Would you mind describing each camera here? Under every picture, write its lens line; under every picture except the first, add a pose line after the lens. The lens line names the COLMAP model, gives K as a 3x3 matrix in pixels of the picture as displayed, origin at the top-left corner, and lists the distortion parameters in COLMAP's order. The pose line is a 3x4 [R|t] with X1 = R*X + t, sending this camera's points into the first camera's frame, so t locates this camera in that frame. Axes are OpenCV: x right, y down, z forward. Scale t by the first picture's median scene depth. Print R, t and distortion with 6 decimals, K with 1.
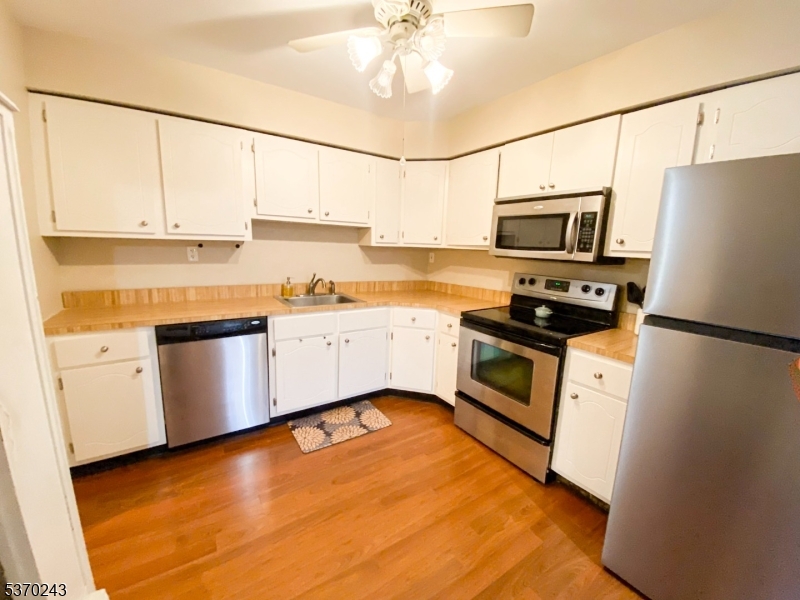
lens RADIAL K [[326.2, 0, 400.0], [0, 326.2, 300.0], [0, 0, 1]] dist [0.026765, -0.000547]
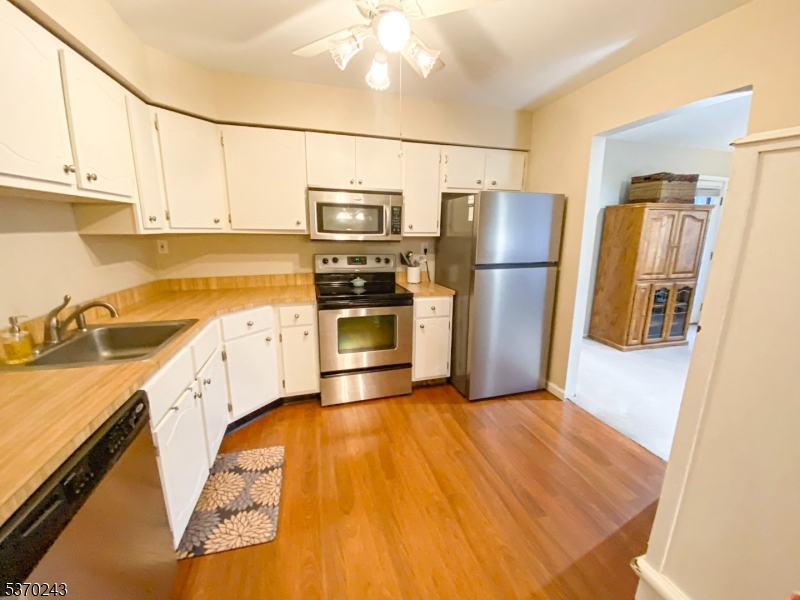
lens RADIAL K [[326.2, 0, 400.0], [0, 326.2, 300.0], [0, 0, 1]] dist [0.026765, -0.000547]
pose [[0.308214, -0.228392, 0.923494, -0.662727], [0.160003, 0.969370, 0.186337, -0.102732], [-0.937765, 0.090330, 0.335317, 0.418297]]
